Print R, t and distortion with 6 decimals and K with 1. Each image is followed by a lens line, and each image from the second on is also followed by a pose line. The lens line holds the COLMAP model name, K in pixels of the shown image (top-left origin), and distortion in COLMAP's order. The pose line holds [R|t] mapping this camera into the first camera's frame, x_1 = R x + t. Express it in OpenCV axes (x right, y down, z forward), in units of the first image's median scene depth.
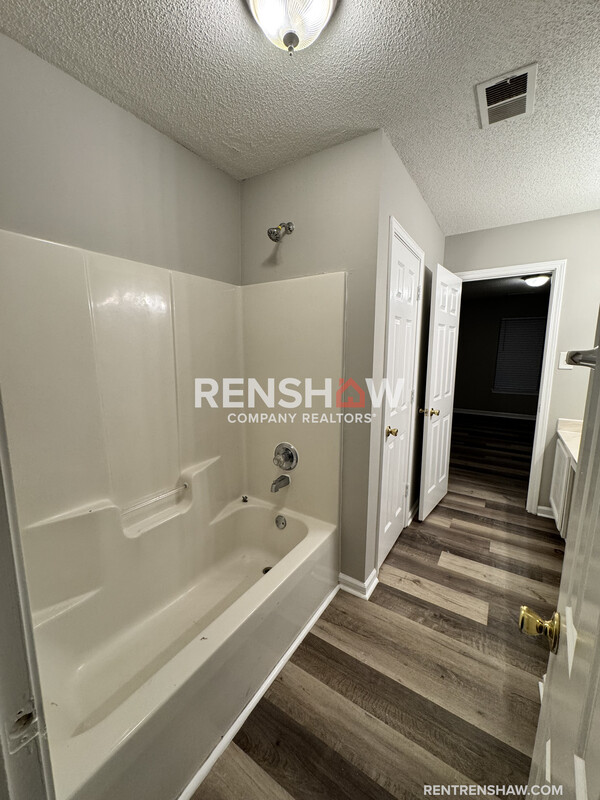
lens RADIAL K [[320.0, 0, 295.8], [0, 320.0, 397.8], [0, 0, 1]] dist [0.003690, 0.000056]
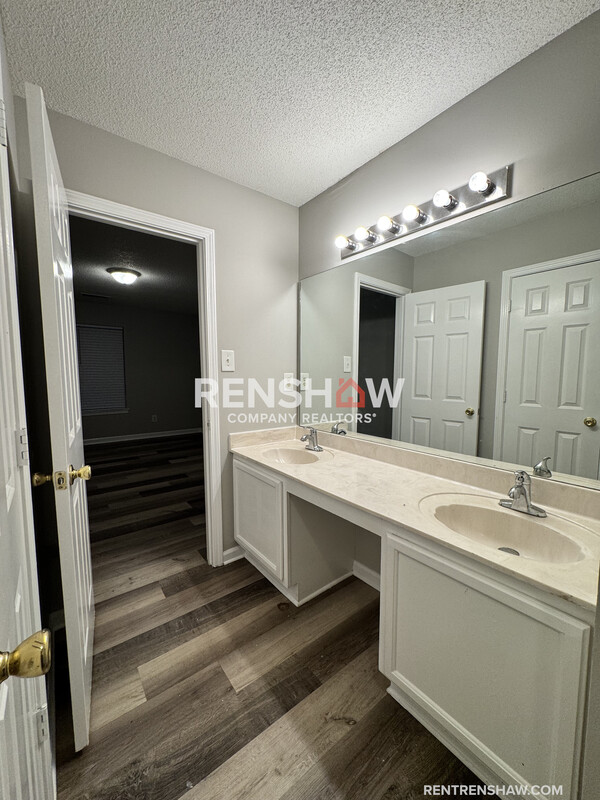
lens RADIAL K [[320.0, 0, 297.7], [0, 320.0, 399.6], [0, 0, 1]] dist [0.003690, 0.000056]
pose [[0.324193, -0.084556, 0.942204, 0.132366], [0.140874, 0.989207, 0.040302, -0.024629], [-0.935443, 0.119666, 0.332606, 0.546705]]
